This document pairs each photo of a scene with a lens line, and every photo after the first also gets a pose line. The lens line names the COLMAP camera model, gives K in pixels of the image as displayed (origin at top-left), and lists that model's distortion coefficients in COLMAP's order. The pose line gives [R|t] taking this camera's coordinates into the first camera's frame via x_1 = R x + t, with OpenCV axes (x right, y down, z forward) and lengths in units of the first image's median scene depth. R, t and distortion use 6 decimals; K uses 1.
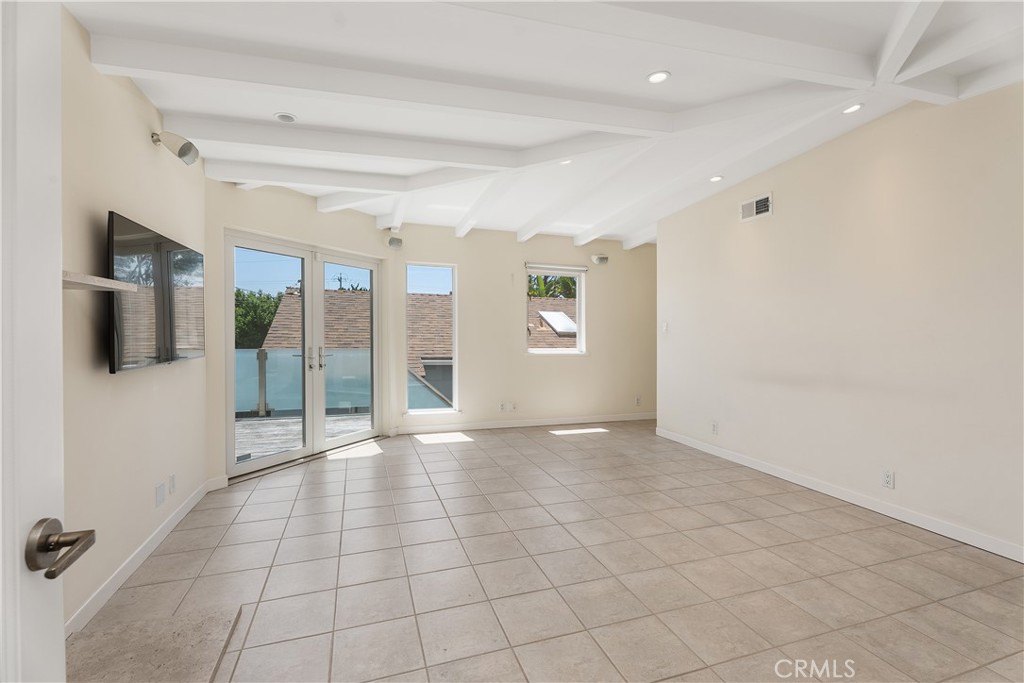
lens RADIAL K [[459.7, 0, 514.1], [0, 459.7, 326.6], [0, 0, 1]] dist [0.000500, 0.000010]
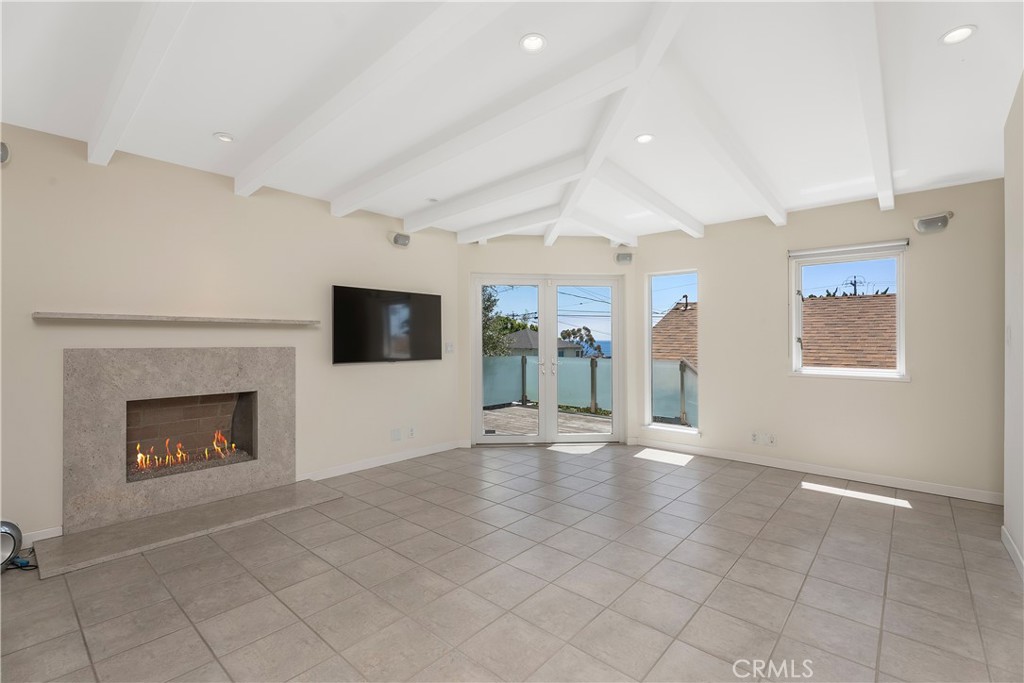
lens RADIAL K [[456.7, 0, 514.1], [0, 456.7, 341.1], [0, 0, 1]] dist [0.000735, 0.000024]
pose [[0.497499, -0.006242, -0.867442, 0.767022], [0.009355, 0.999955, -0.001830, 0.006686], [0.867414, -0.007204, 0.497534, 0.407513]]
